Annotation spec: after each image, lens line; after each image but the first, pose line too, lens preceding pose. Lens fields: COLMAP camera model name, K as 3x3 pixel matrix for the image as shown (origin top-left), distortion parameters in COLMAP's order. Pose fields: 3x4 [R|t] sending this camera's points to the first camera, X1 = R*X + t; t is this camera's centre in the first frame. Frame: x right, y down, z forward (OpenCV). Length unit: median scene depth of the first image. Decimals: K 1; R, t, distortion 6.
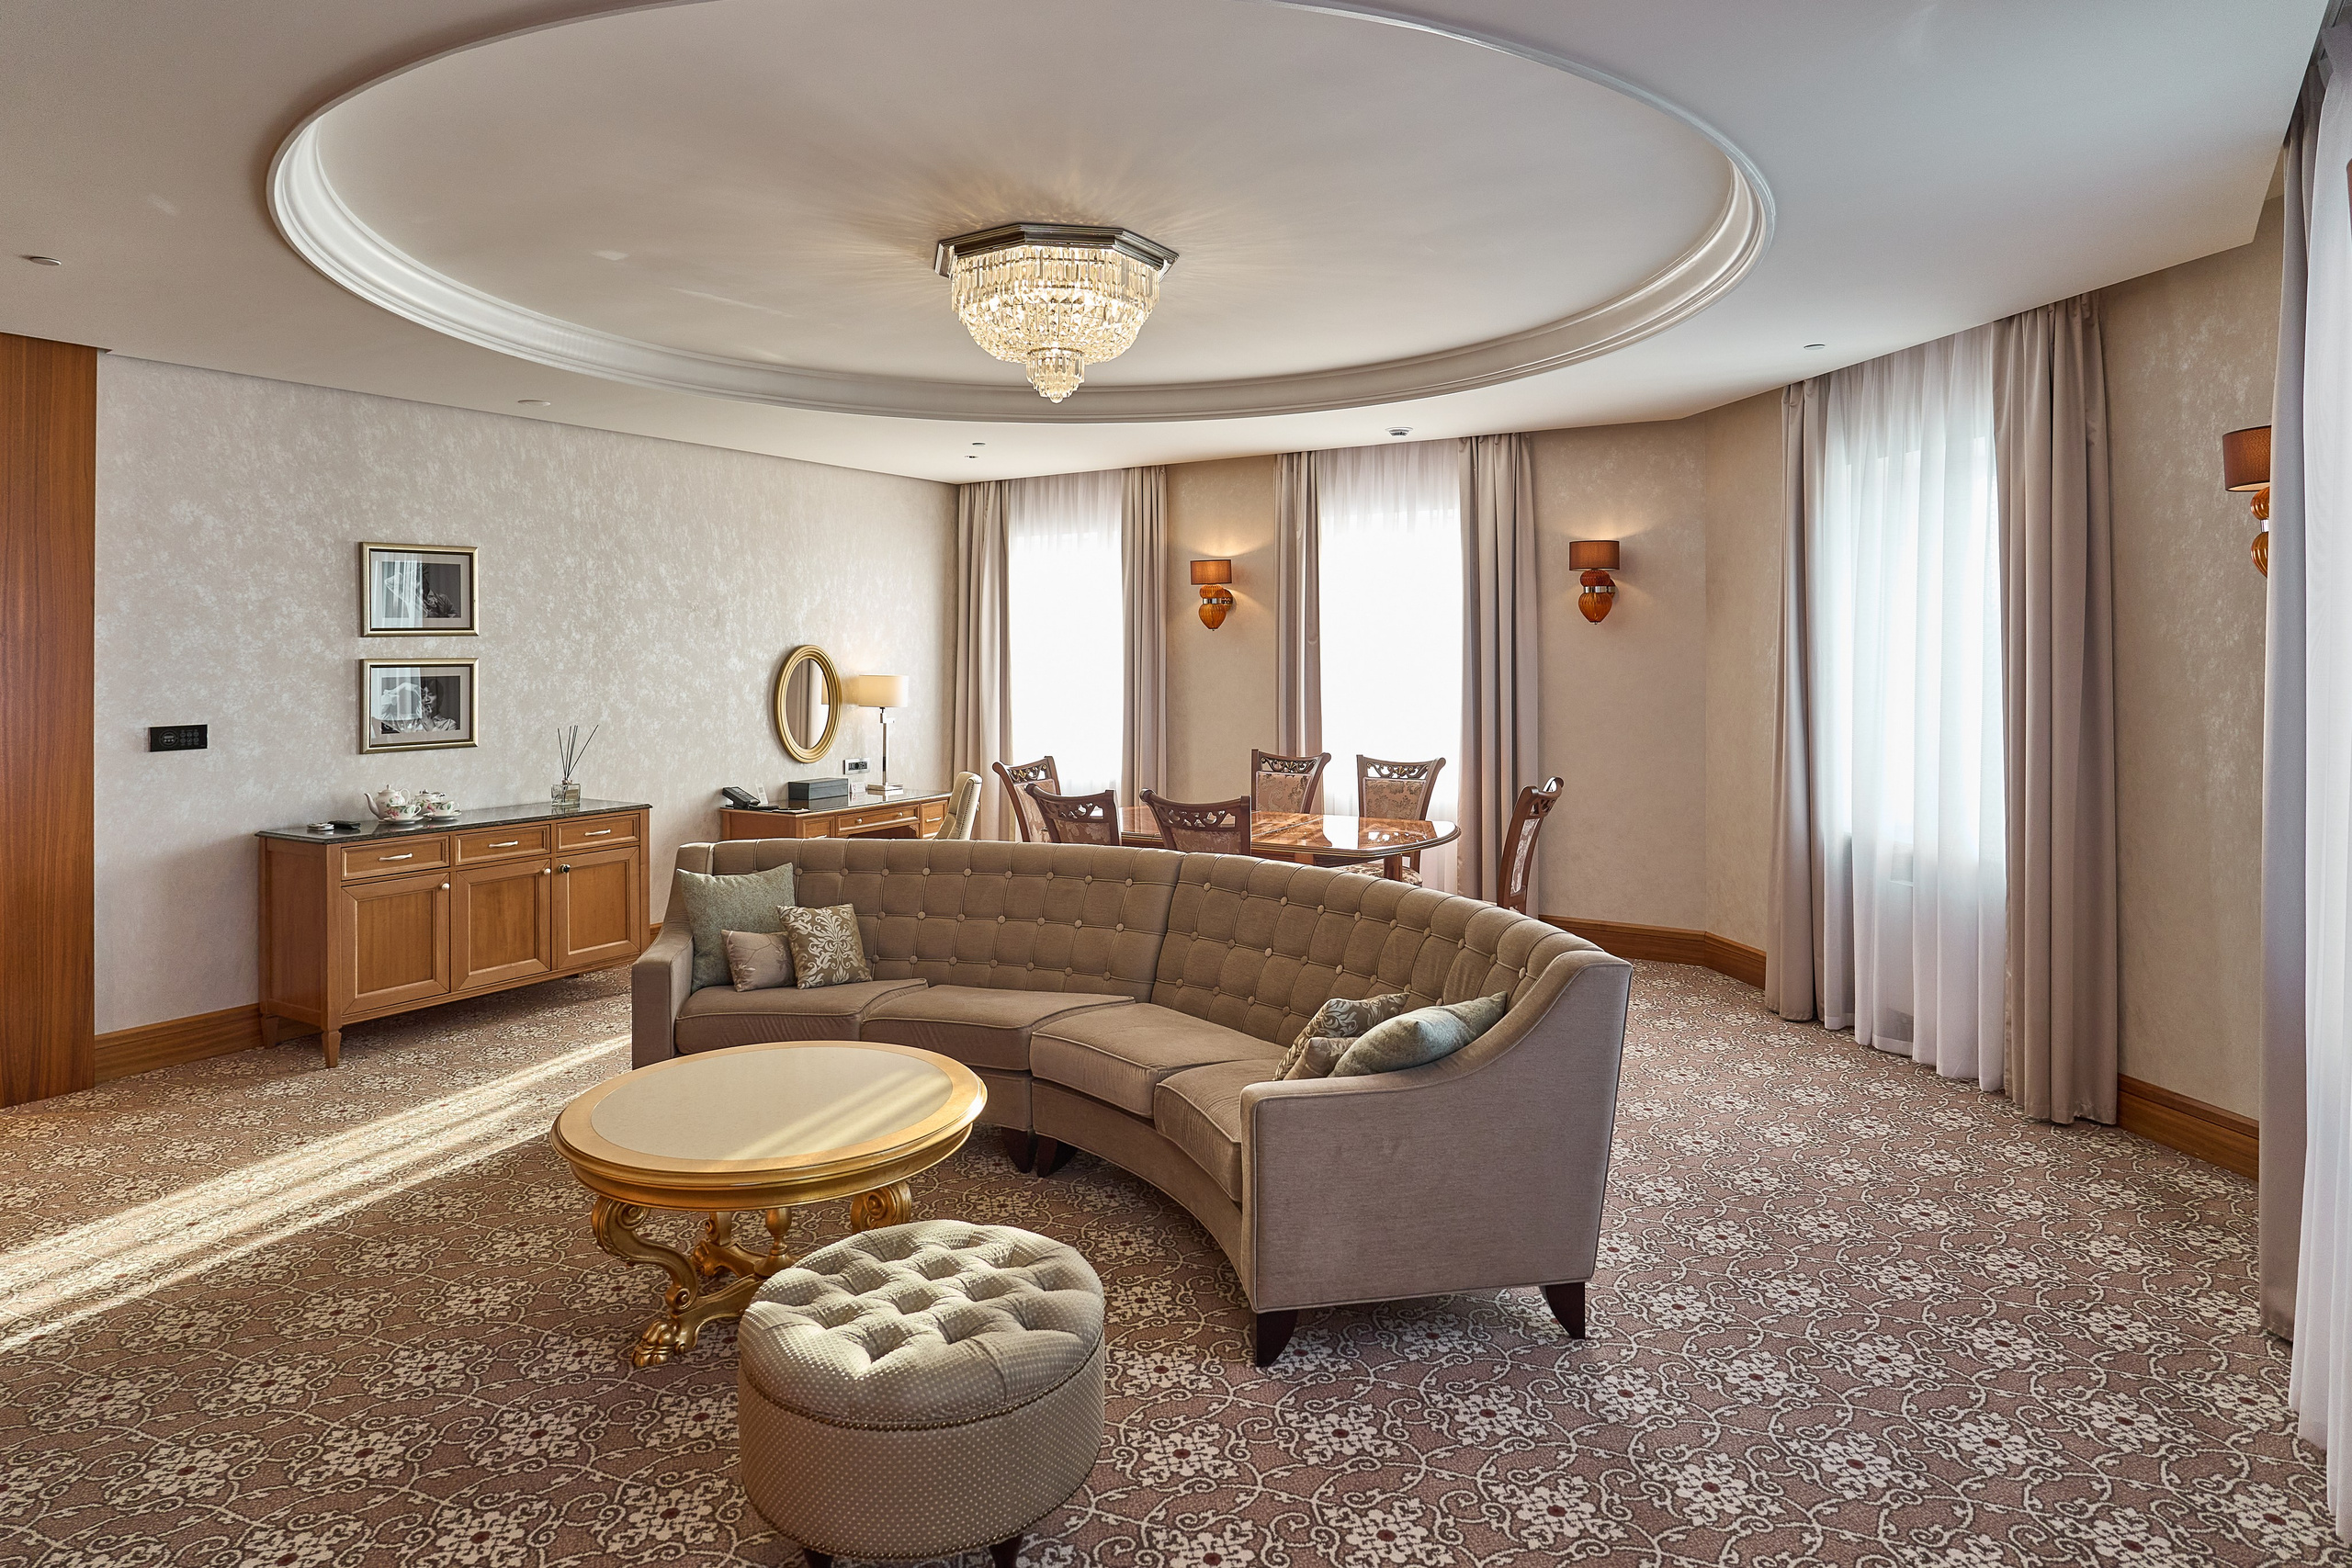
lens RADIAL K [[1349.7, 0, 1172.2], [0, 1349.7, 634.6], [0, 0, 1]] dist [-0.020712, 0.004510]
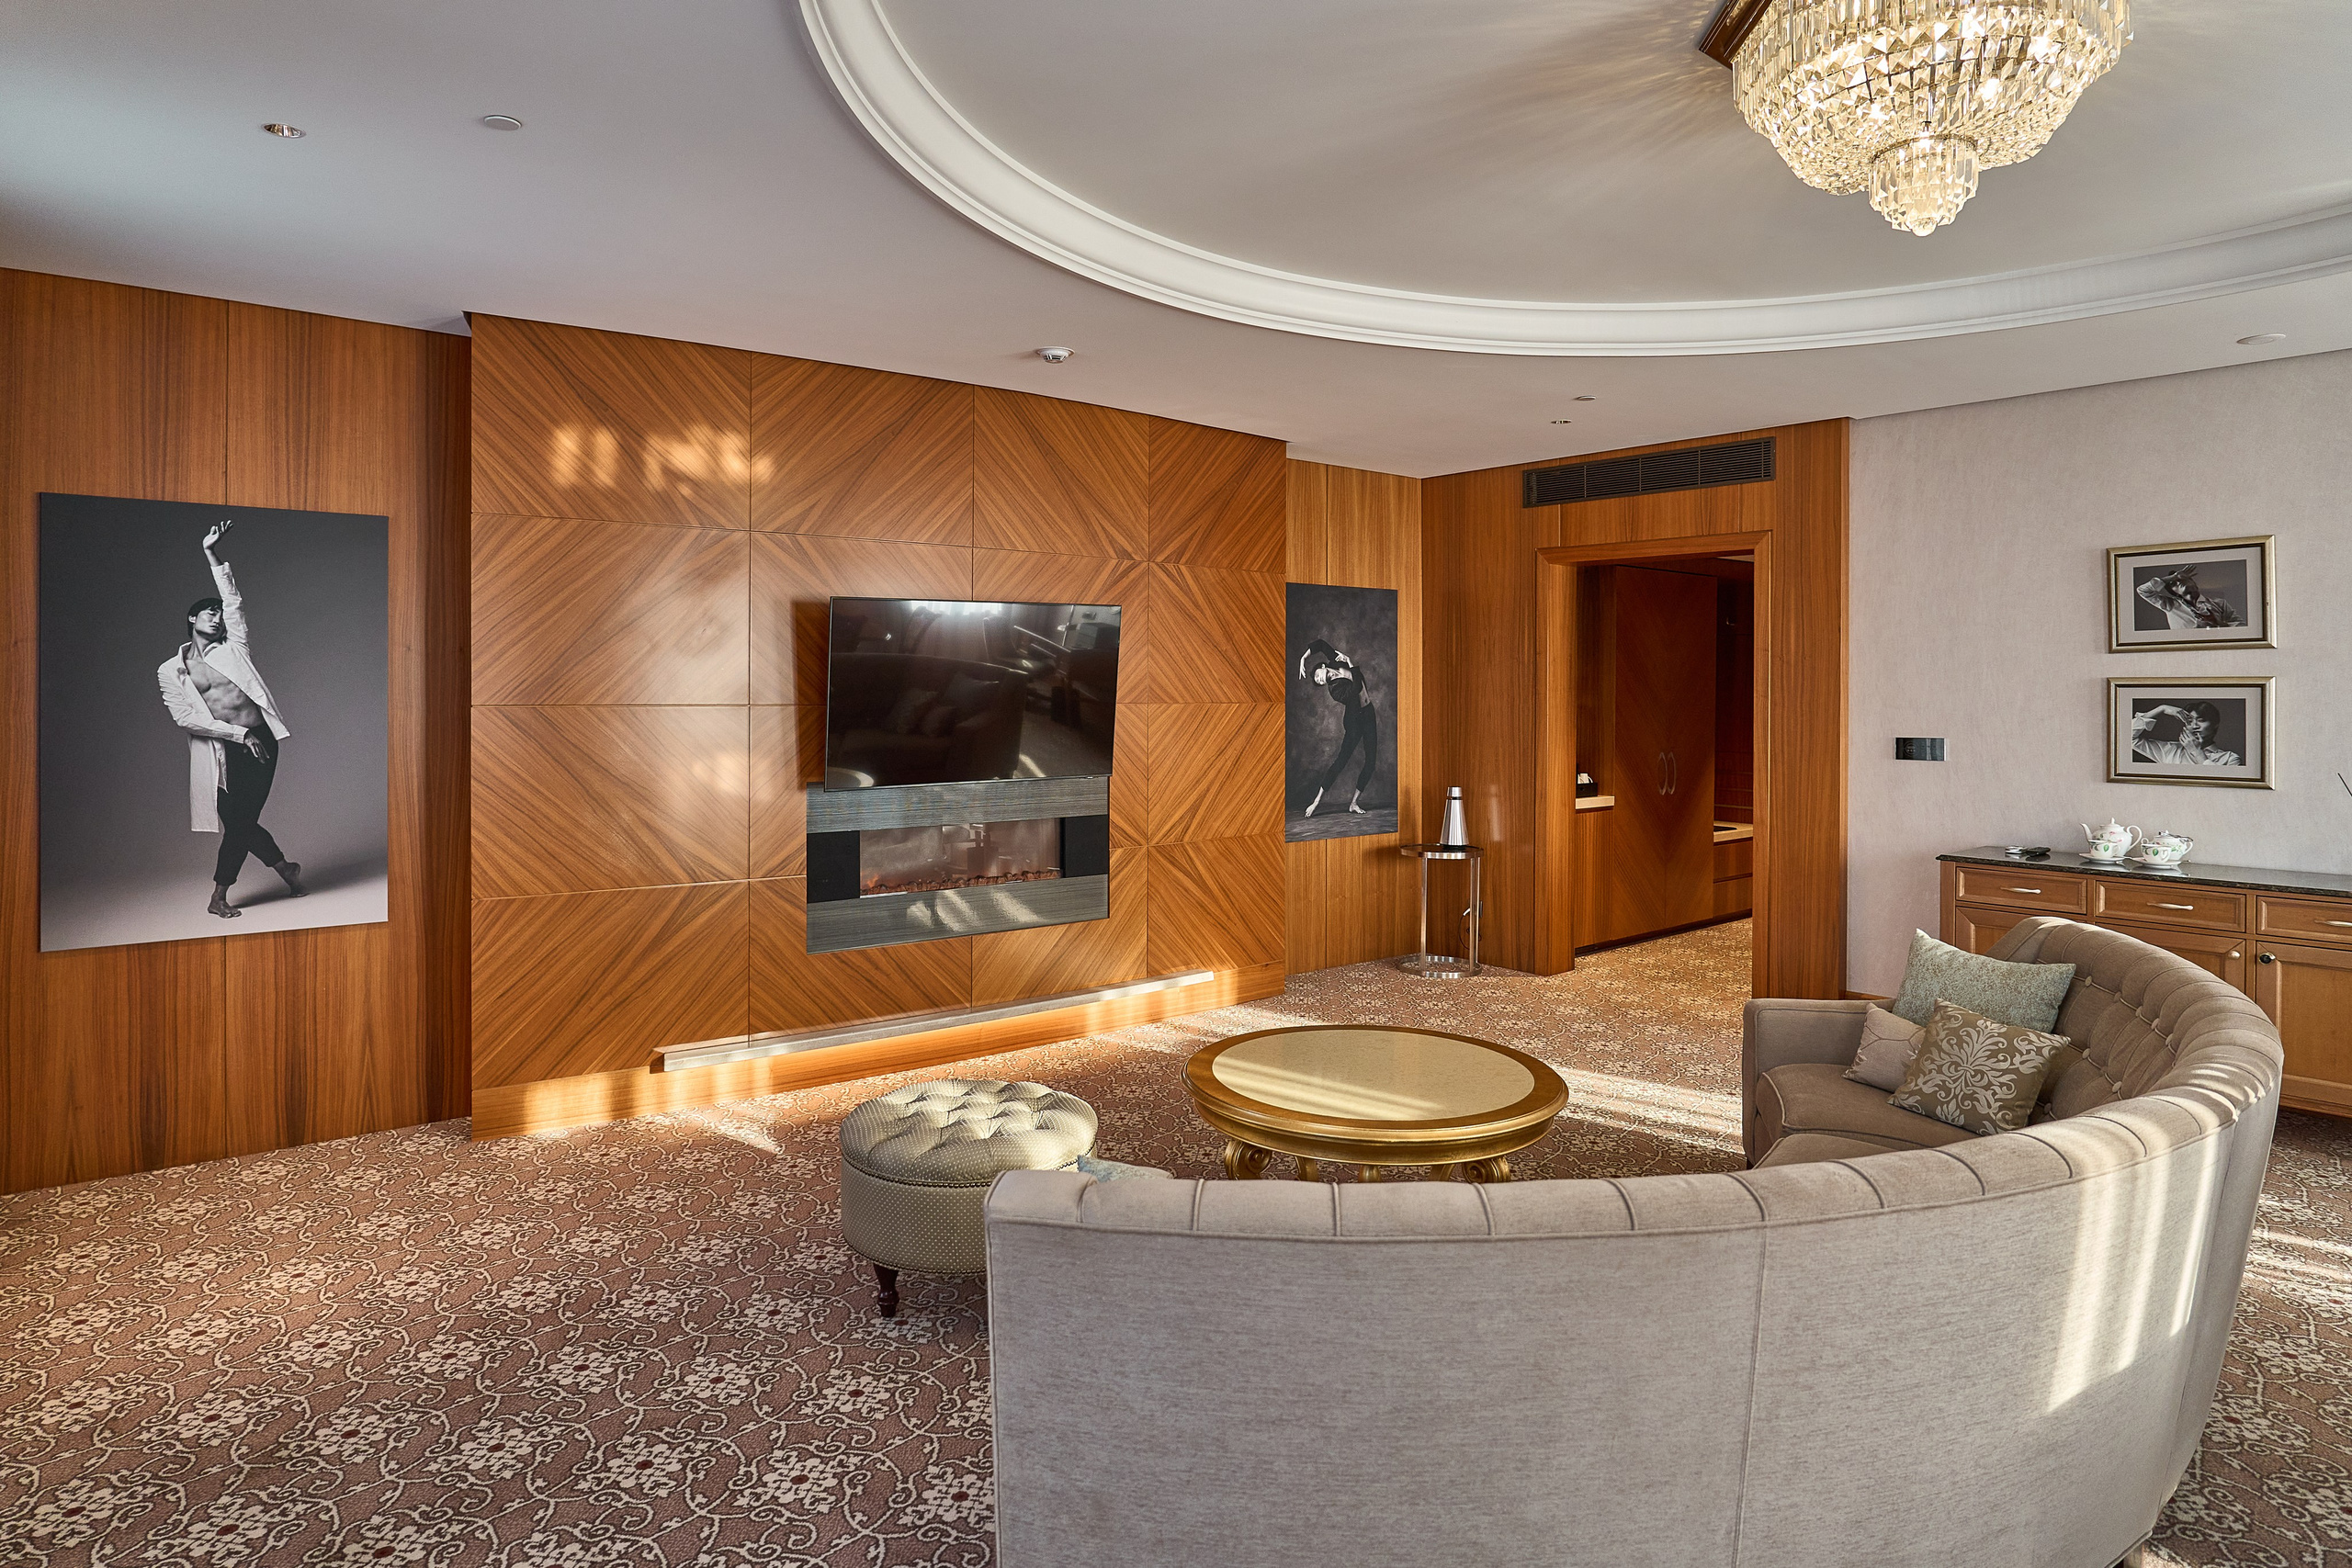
lens RADIAL K [[1350.4, 0, 1173.7], [0, 1350.4, 693.7], [0, 0, 1]] dist [-0.020775, 0.006273]
pose [[-0.292157, 0.005444, -0.956355, 0.426136], [0.010302, 0.999944, 0.002544, 0.019504], [0.956315, -0.009109, -0.292197, 0.631566]]
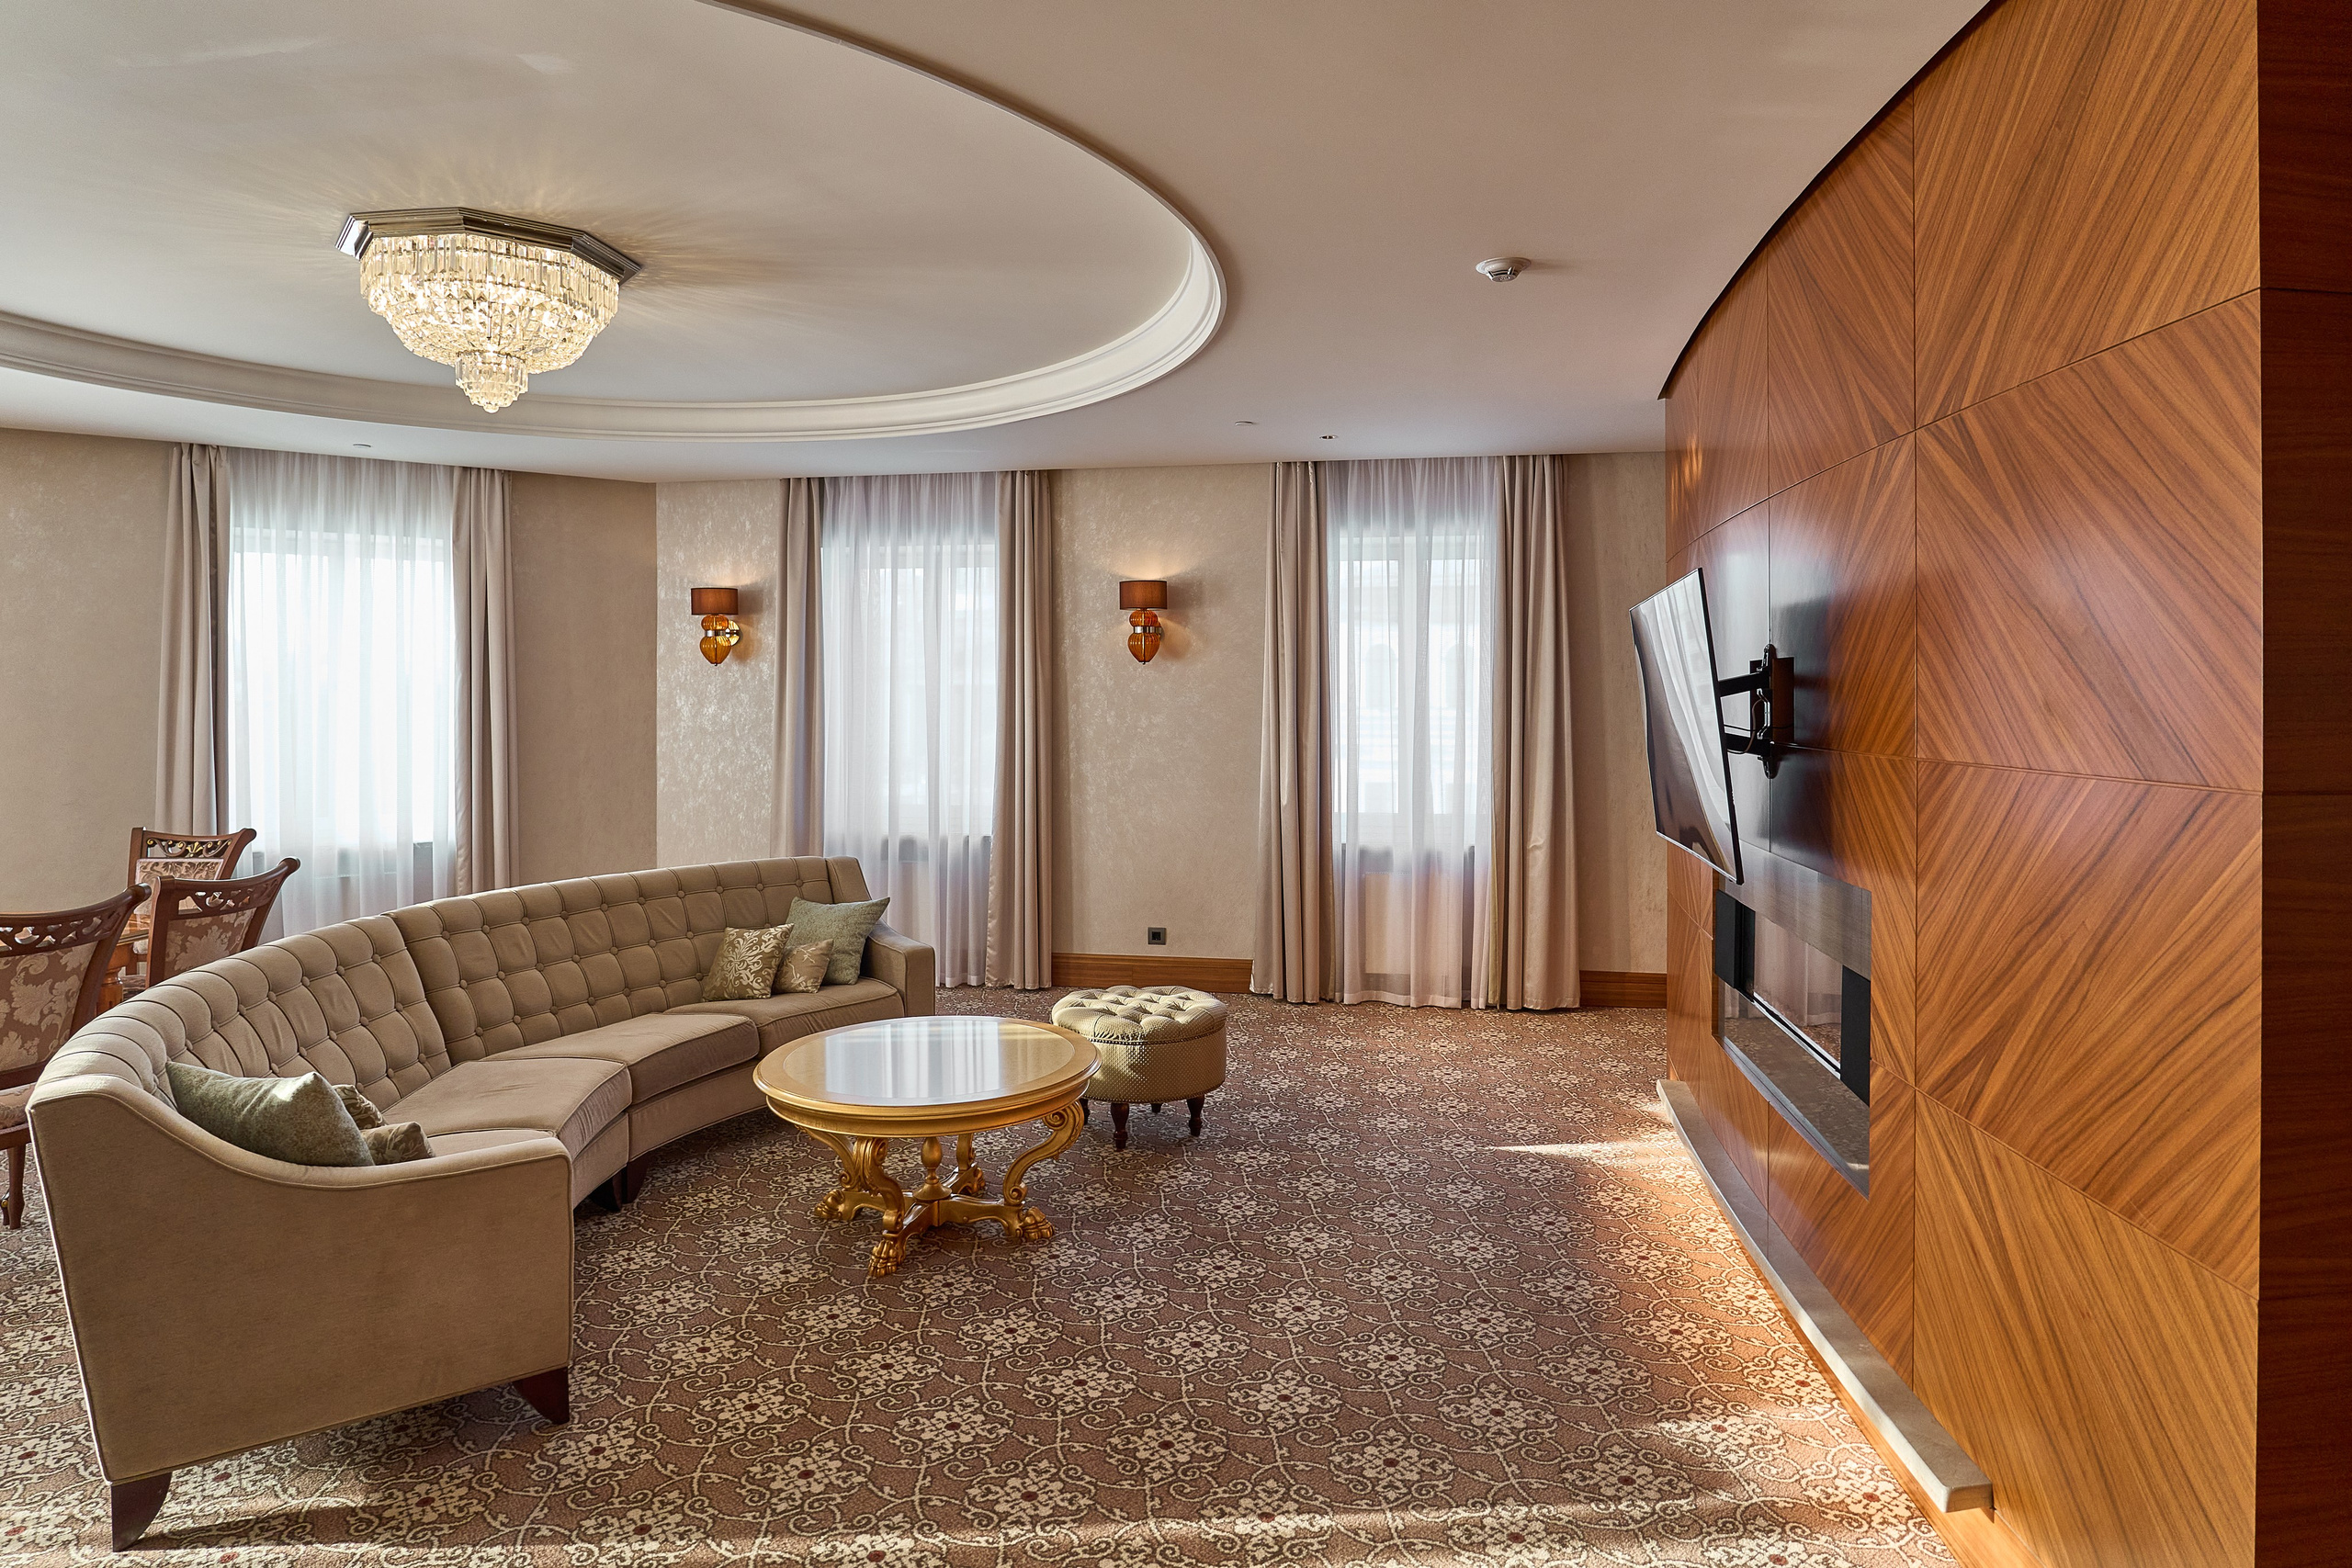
lens RADIAL K [[1348.5, 0, 1174.0], [0, 1348.5, 679.4], [0, 0, 1]] dist [-0.021395, 0.004233]
pose [[-0.434559, 0.012045, 0.900563, -0.805711], [-0.009843, 0.999787, -0.018122, 0.013620], [-0.900590, -0.016739, -0.434348, 0.719644]]
